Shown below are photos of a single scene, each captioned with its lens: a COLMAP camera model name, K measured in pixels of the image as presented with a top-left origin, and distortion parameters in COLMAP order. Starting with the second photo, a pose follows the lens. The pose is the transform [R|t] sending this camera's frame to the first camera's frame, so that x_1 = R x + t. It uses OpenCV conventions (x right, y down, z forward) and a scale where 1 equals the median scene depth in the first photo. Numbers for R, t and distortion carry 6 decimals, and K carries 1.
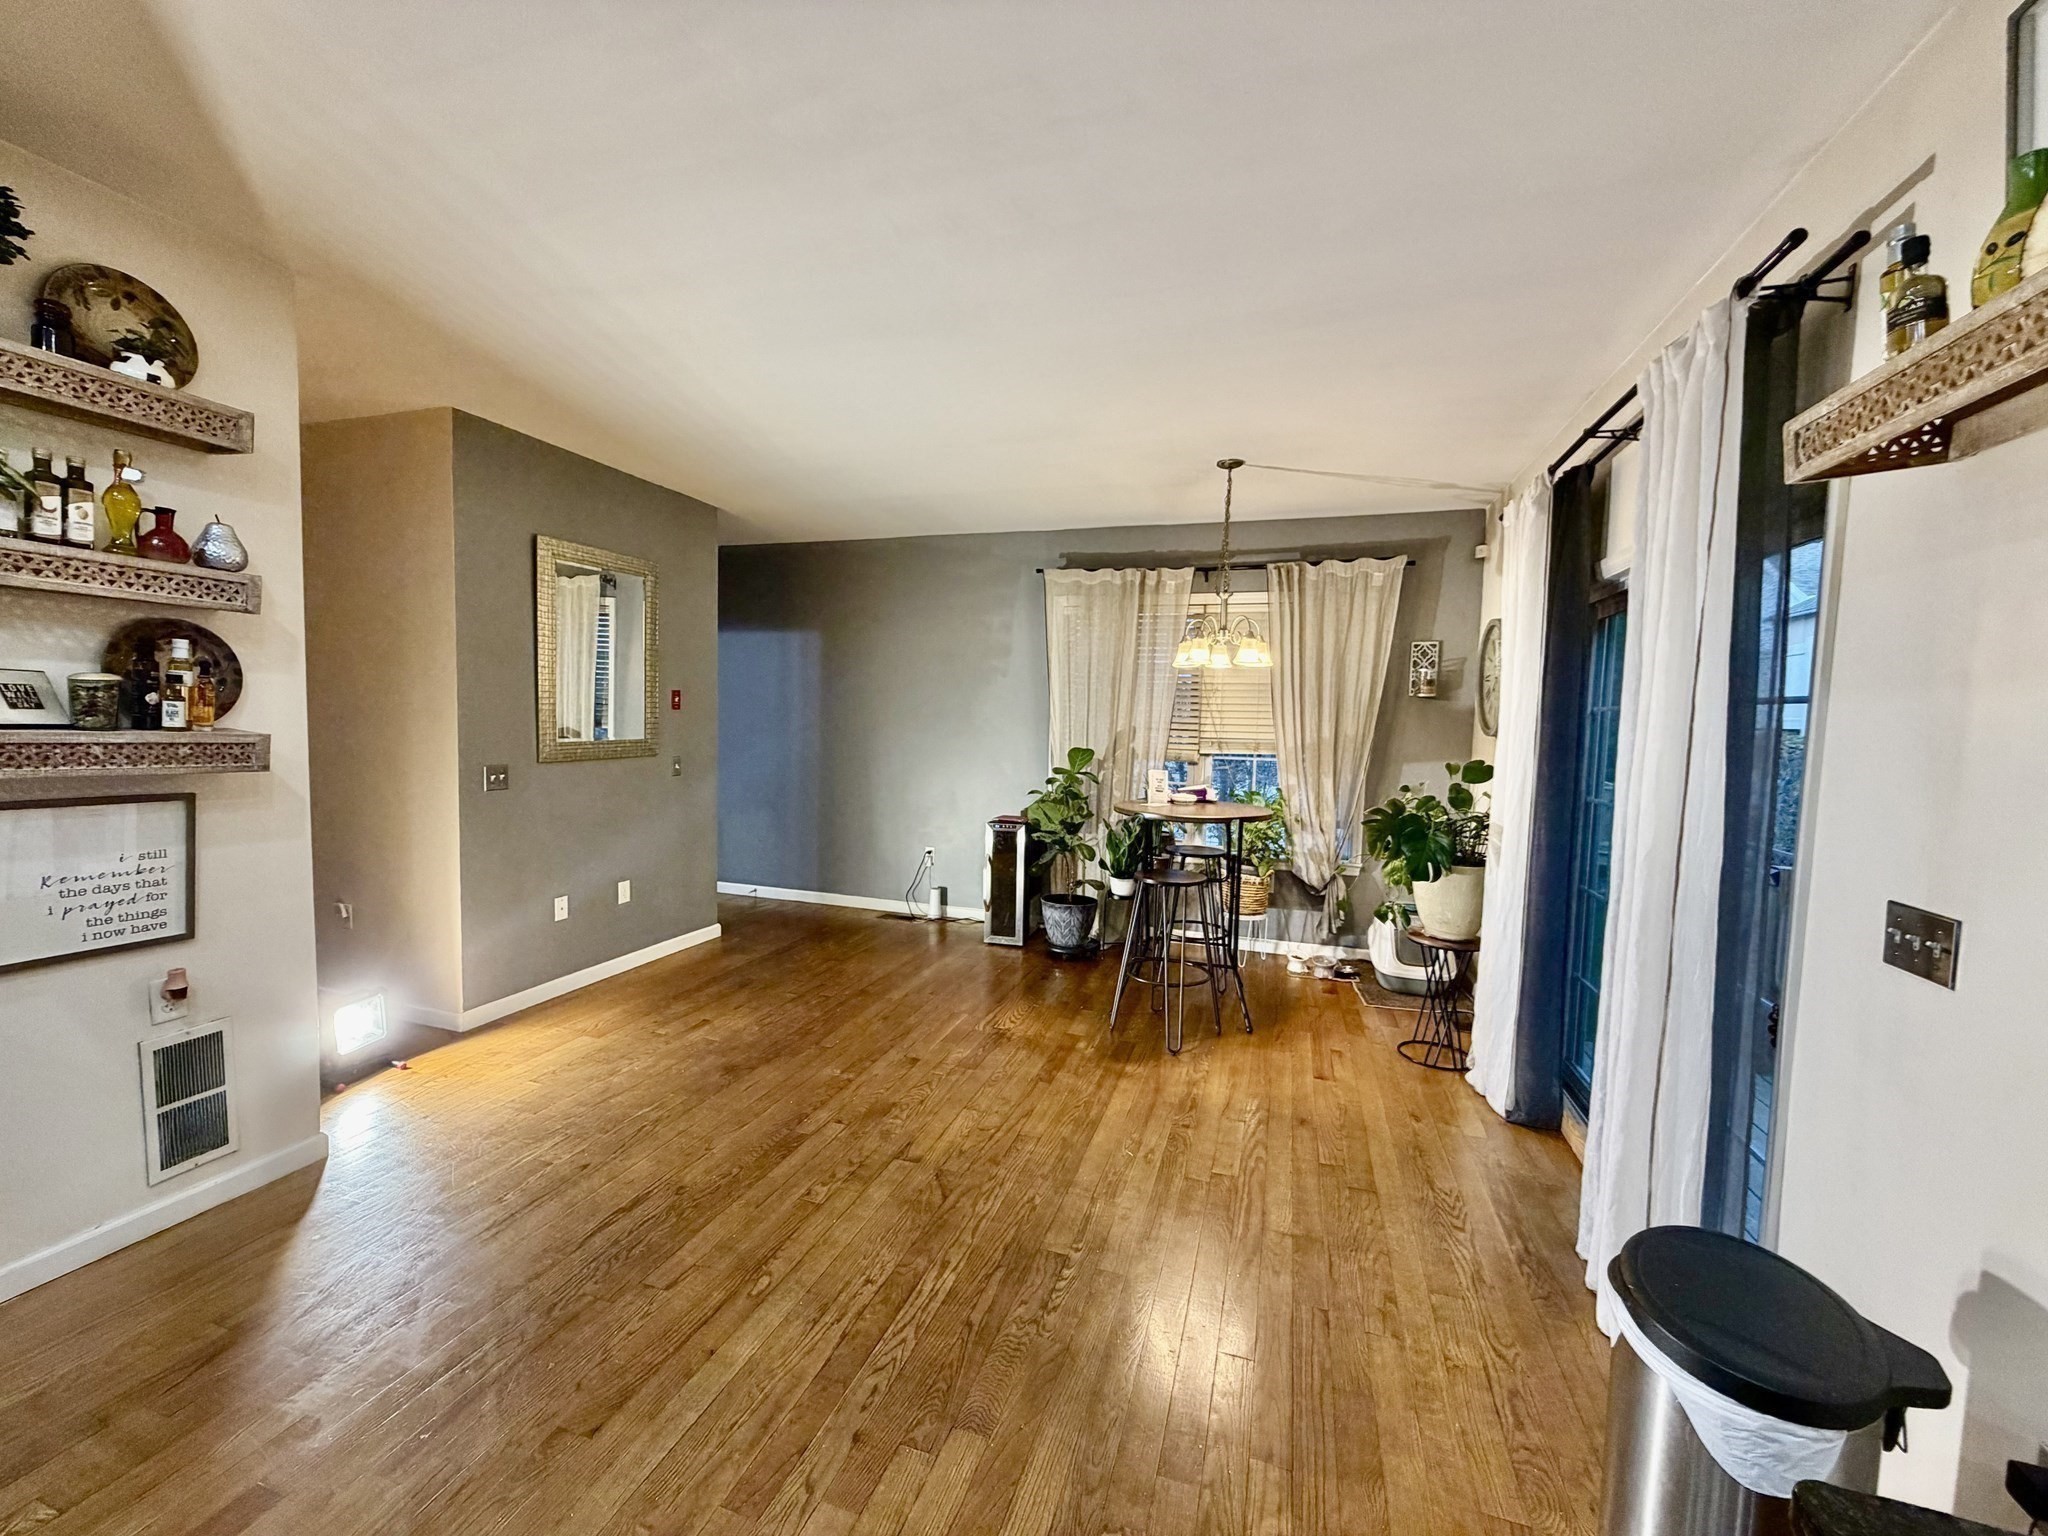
lens RADIAL K [[813.3, 0, 1024.0], [0, 813.3, 768.0], [0, 0, 1]] dist [0.000844, -0.000088]
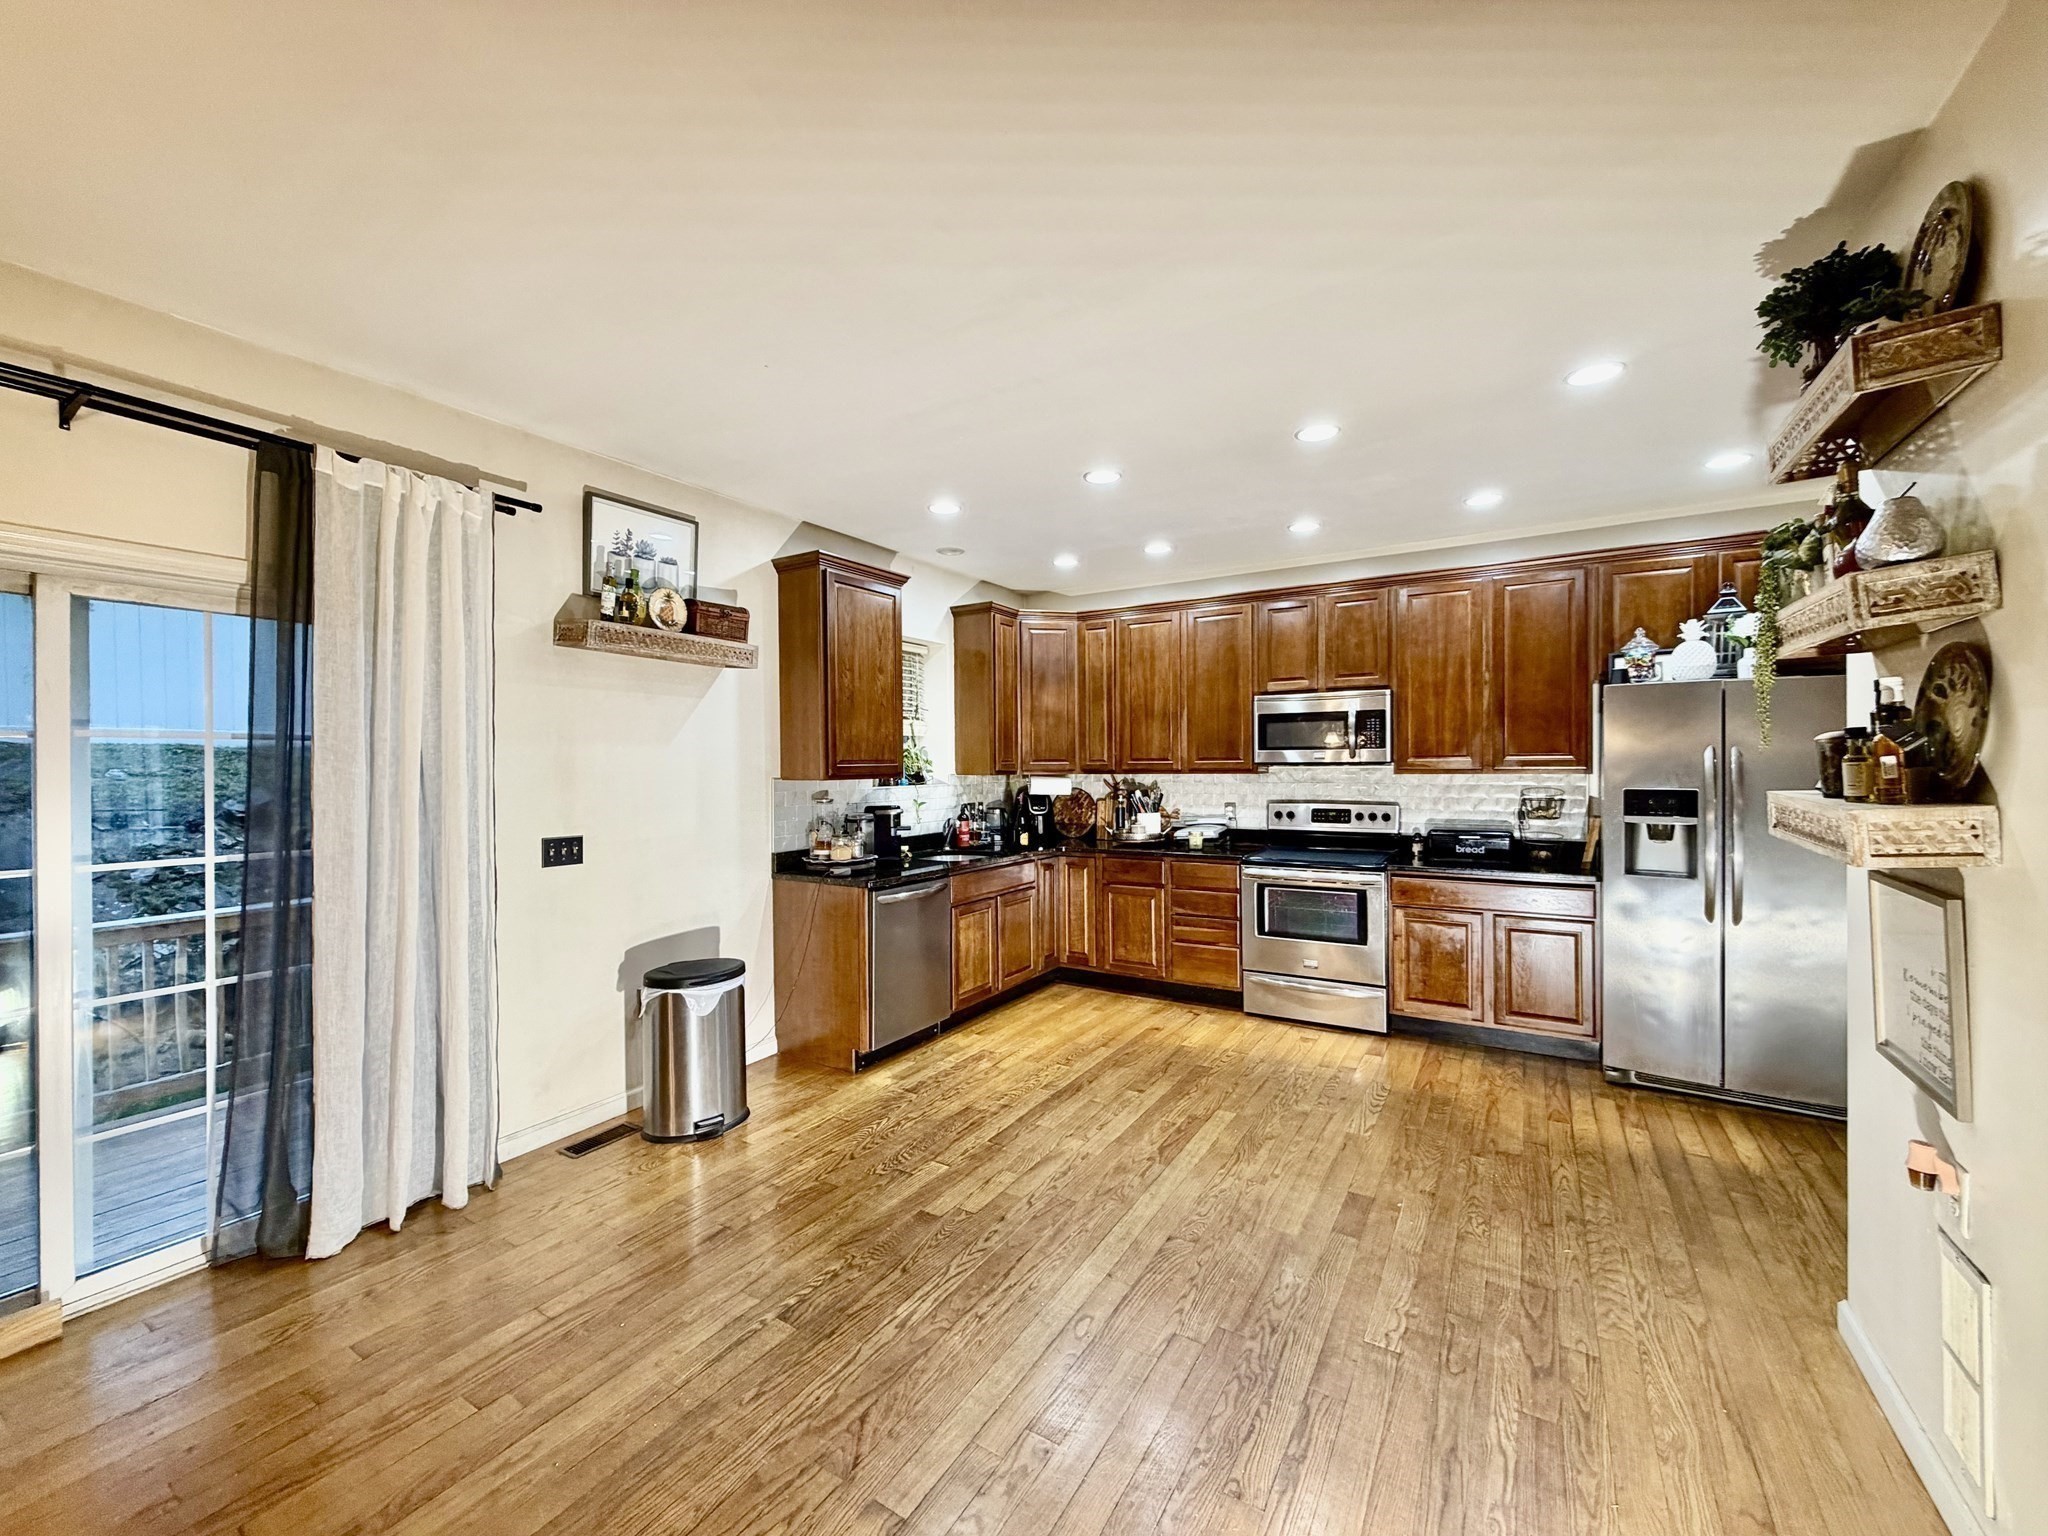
lens RADIAL K [[813.3, 0, 1024.0], [0, 813.3, 768.0], [0, 0, 1]] dist [0.000844, -0.000088]
pose [[-0.973203, -0.017972, 0.229244, -0.467258], [-0.001359, 0.997373, 0.072422, -0.127105], [-0.229943, 0.070170, -0.970671, 1.936211]]
